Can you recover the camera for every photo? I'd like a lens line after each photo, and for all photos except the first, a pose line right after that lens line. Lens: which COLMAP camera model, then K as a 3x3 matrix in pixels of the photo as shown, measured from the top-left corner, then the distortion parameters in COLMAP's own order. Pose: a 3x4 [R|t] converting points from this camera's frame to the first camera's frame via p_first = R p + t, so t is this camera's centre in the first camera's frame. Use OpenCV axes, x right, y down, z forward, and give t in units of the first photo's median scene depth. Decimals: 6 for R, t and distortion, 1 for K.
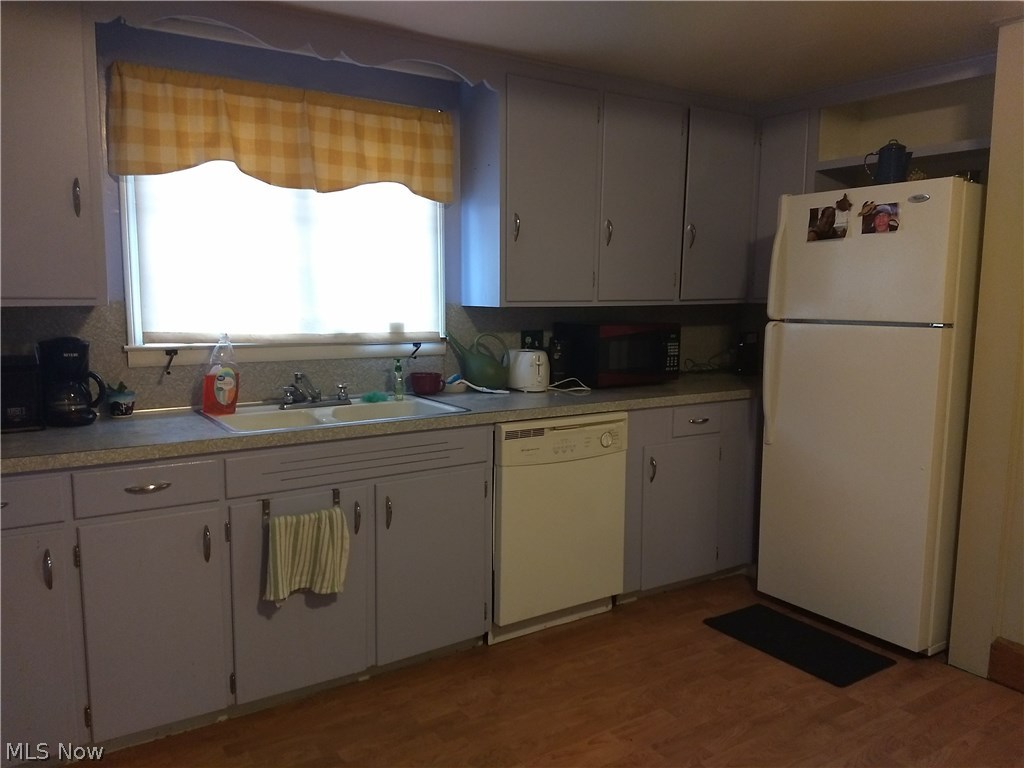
lens RADIAL K [[794.0, 0, 514.5], [0, 794.0, 388.5], [0, 0, 1]] dist [0.251122, -0.502727]
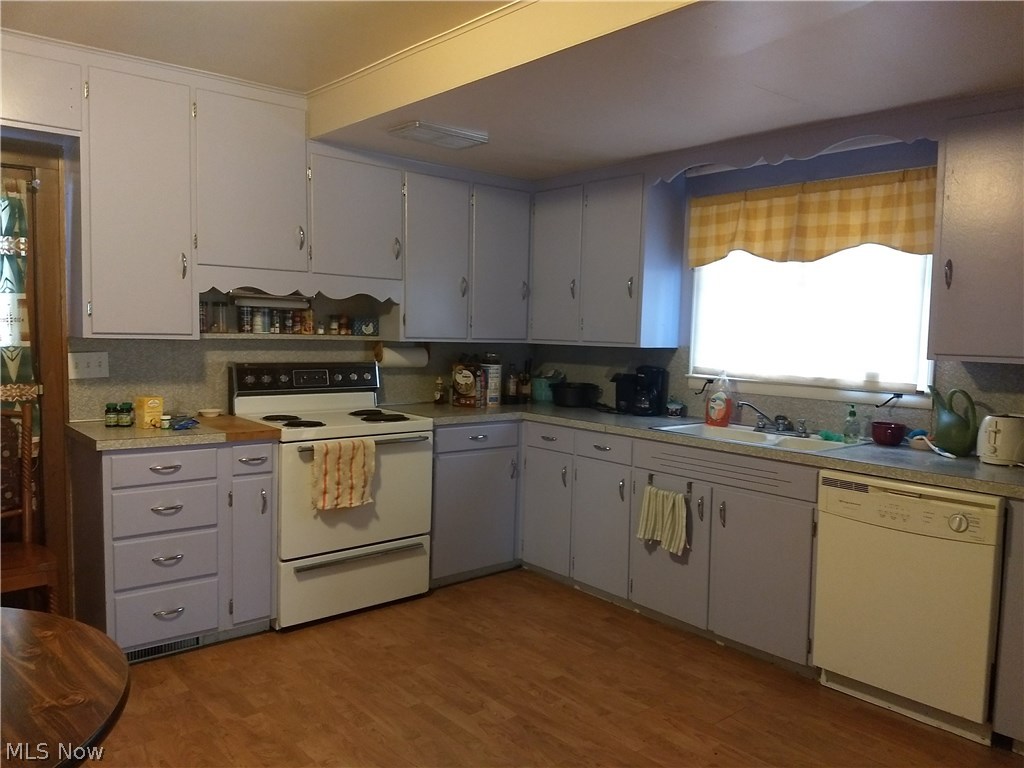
lens RADIAL K [[794.0, 0, 514.5], [0, 794.0, 388.5], [0, 0, 1]] dist [0.251122, -0.502727]
pose [[0.104718, 0.070211, -0.992021, 0.980615], [-0.143437, 0.988141, 0.054795, -0.058945], [0.984104, 0.136555, 0.113547, 0.467343]]
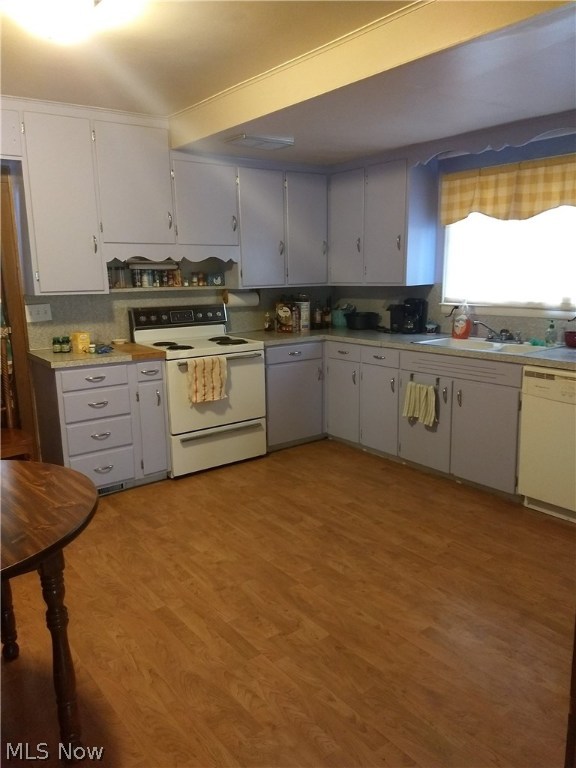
lens RADIAL K [[595.5, 0, 288.0], [0, 595.5, 384.0], [0, 0, 1]] dist [0.251122, -0.502727]
pose [[0.039571, 0.183201, -0.982279, 1.128163], [-0.101836, 0.978669, 0.178425, -0.083983], [0.994014, 0.092971, 0.057384, 0.475917]]
